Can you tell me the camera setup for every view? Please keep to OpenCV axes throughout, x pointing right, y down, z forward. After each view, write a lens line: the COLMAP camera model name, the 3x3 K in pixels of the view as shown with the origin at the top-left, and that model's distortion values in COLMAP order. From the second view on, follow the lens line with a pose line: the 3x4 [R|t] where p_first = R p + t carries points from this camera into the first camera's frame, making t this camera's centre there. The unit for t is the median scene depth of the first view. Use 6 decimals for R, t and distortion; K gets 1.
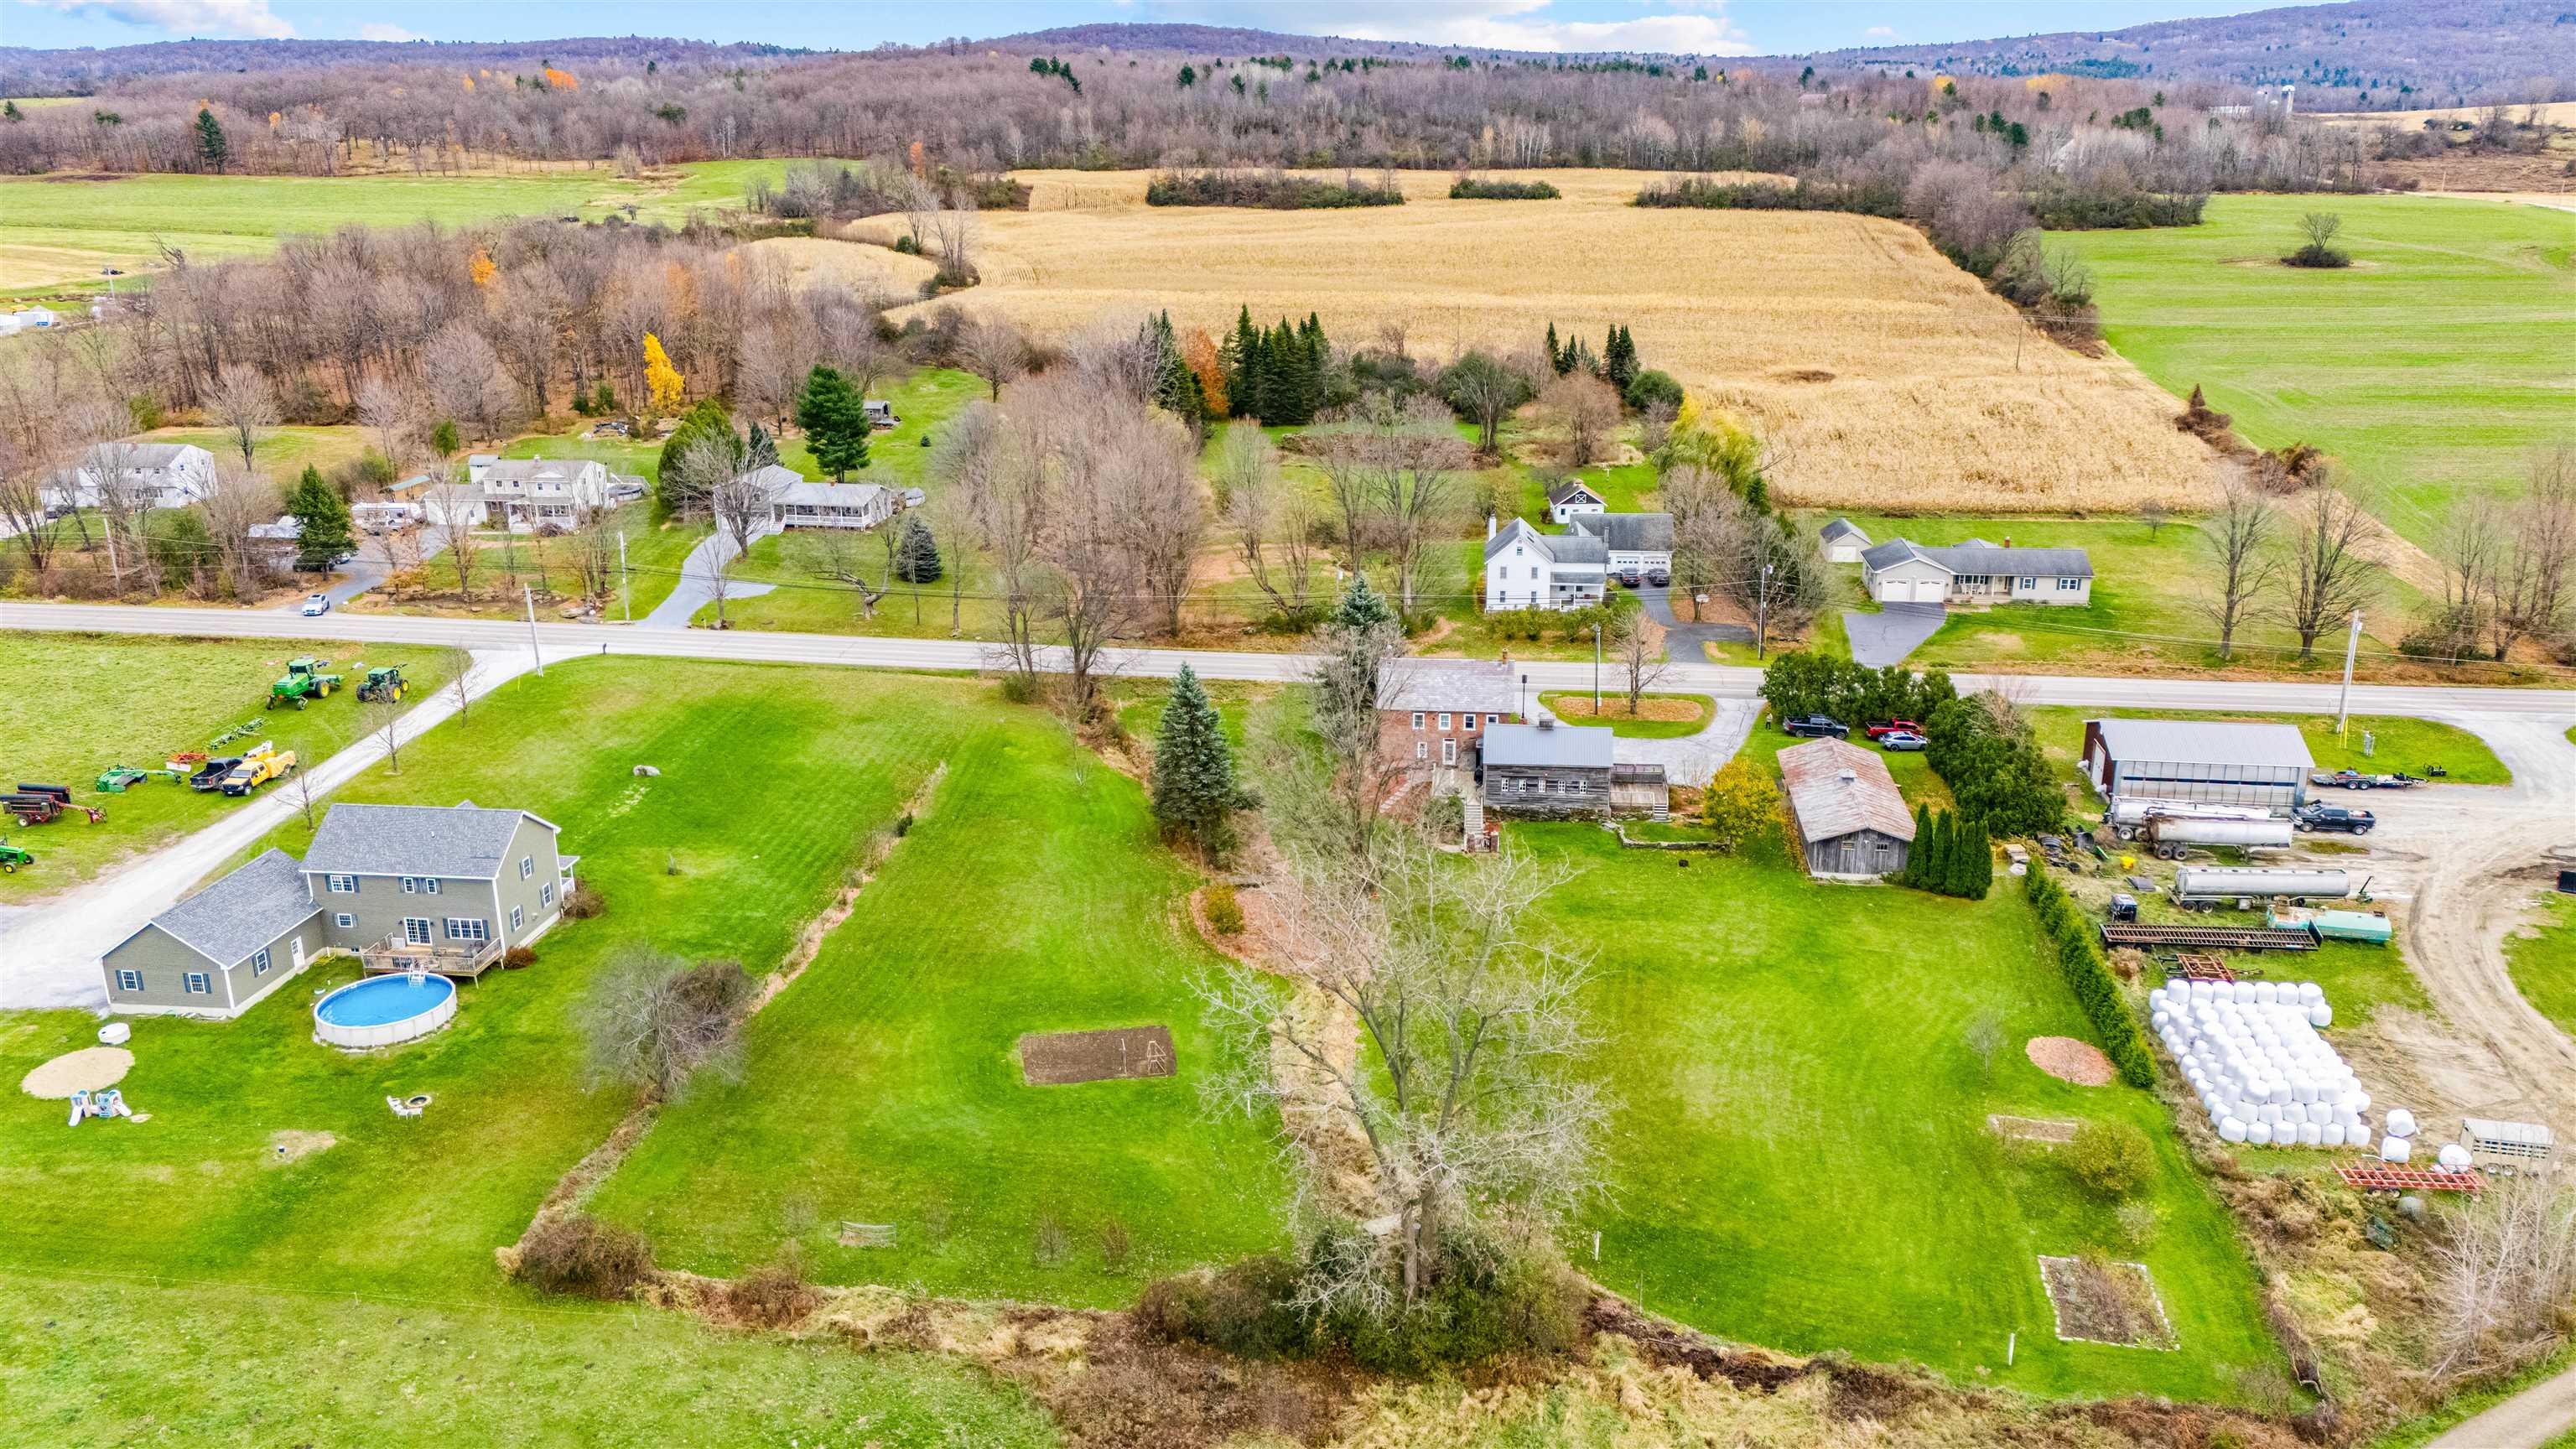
lens RADIAL K [[2072.9, 0, 1282.6], [0, 2072.9, 730.3], [0, 0, 1]] dist [0.016502, 0.014806]
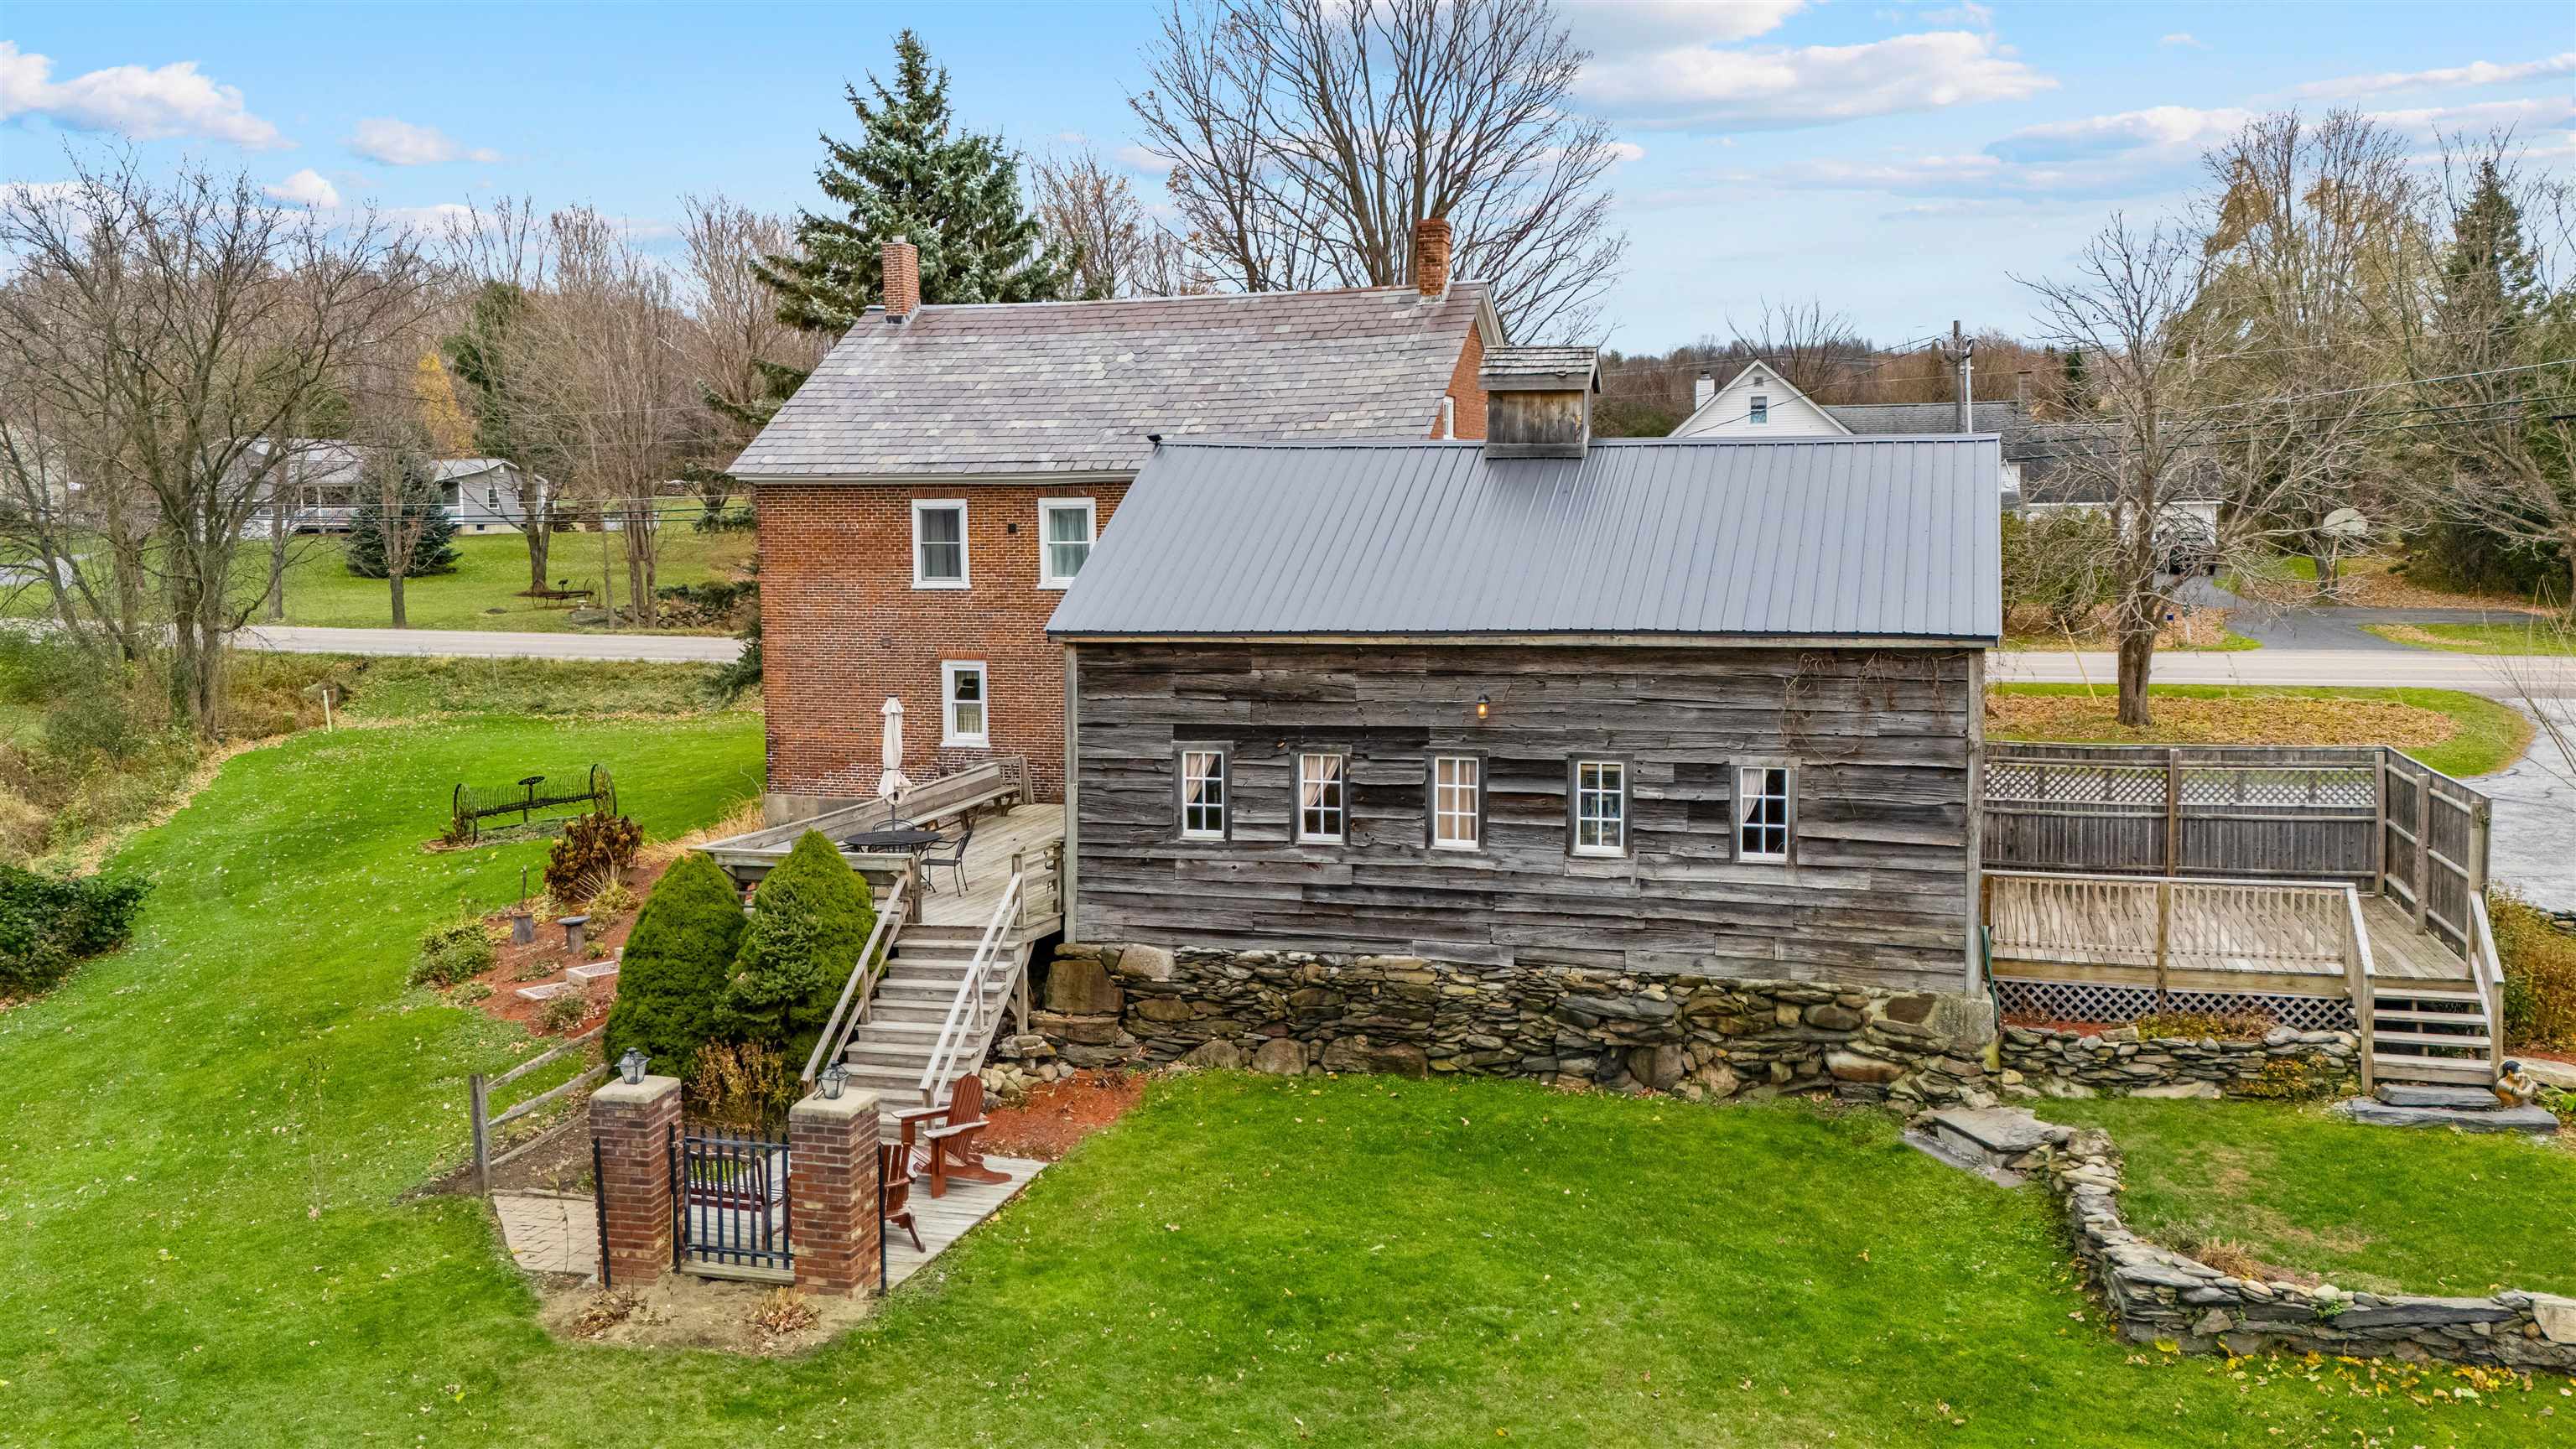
lens RADIAL K [[2072.9, 0, 1286.1], [0, 2072.9, 716.8], [0, 0, 1]] dist [0.016502, 0.014806]
pose [[0.978902, 0.015684, -0.203727, 0.155594], [-0.058719, 0.976585, -0.206961, 0.054978], [0.195711, 0.214558, 0.956903, 0.953938]]
